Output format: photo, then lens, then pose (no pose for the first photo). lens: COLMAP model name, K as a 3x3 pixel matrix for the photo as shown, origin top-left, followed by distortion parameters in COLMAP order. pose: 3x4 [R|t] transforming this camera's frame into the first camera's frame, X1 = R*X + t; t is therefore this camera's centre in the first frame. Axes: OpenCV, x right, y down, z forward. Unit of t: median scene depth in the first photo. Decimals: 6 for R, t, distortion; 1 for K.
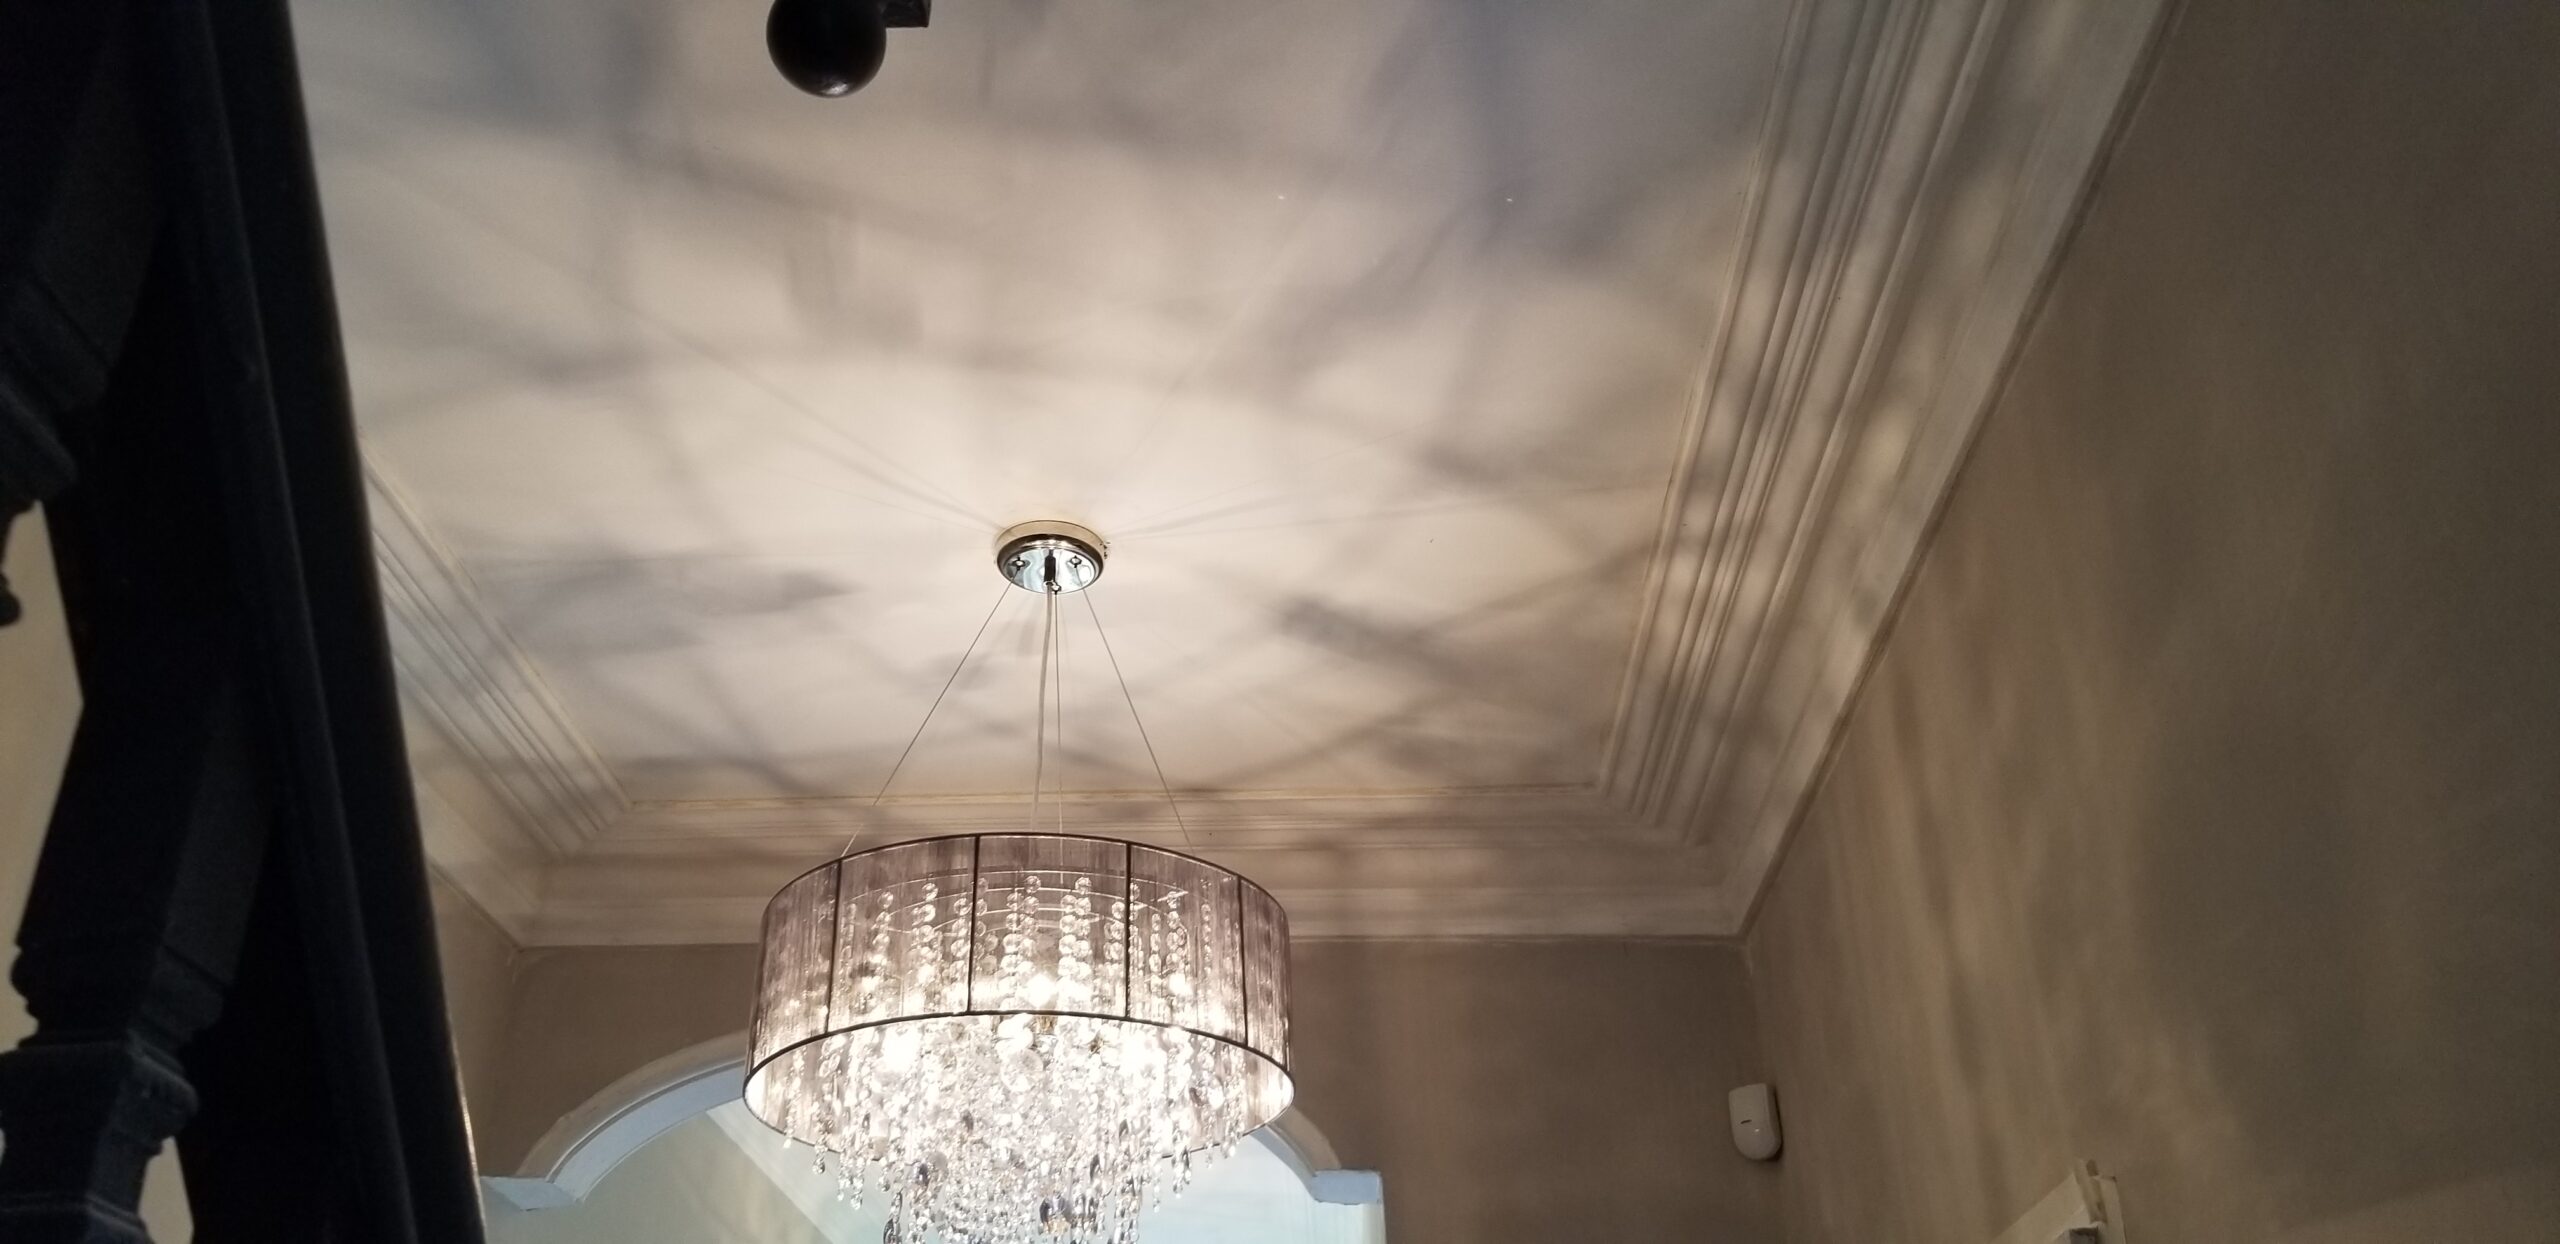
lens RADIAL K [[1992.7, 0, 1237.9], [0, 1992.7, 616.9], [0, 0, 1]] dist [0.065619, -0.113488]
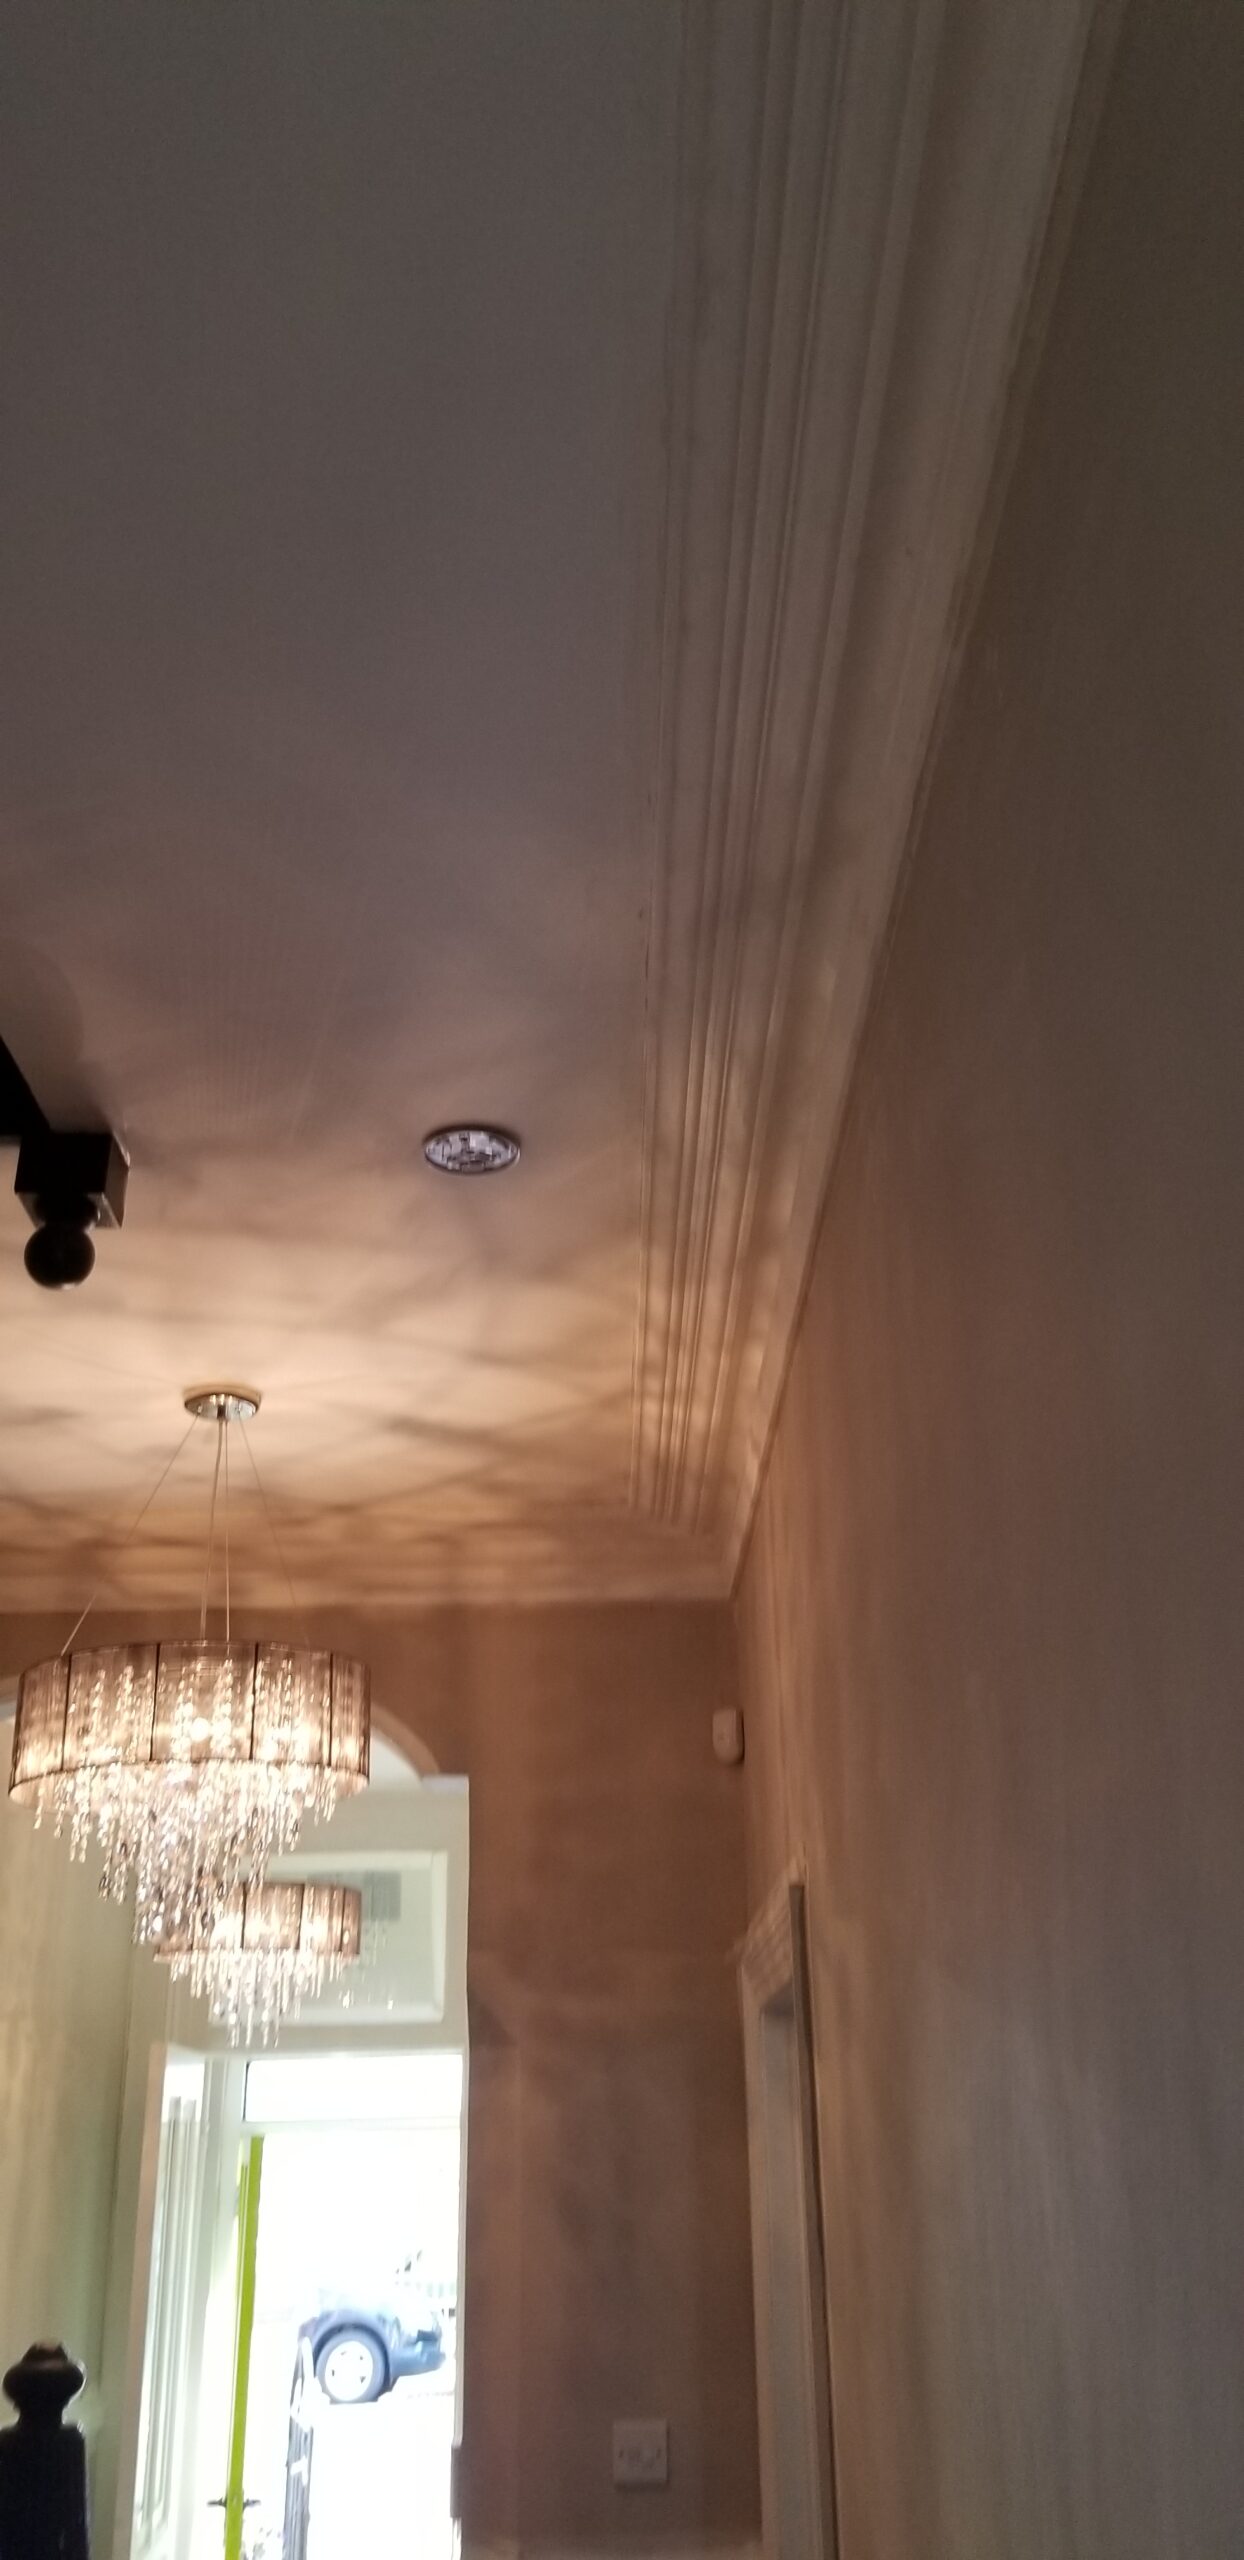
lens RADIAL K [[1992.7, 0, 738.4], [0, 1992.7, 1159.4], [0, 0, 1]] dist [0.065619, -0.113488]
pose [[0.993484, 0.012778, 0.113256, 0.110497], [-0.019861, 0.997901, 0.061638, -0.294352], [-0.112231, -0.063486, 0.991652, -0.478459]]
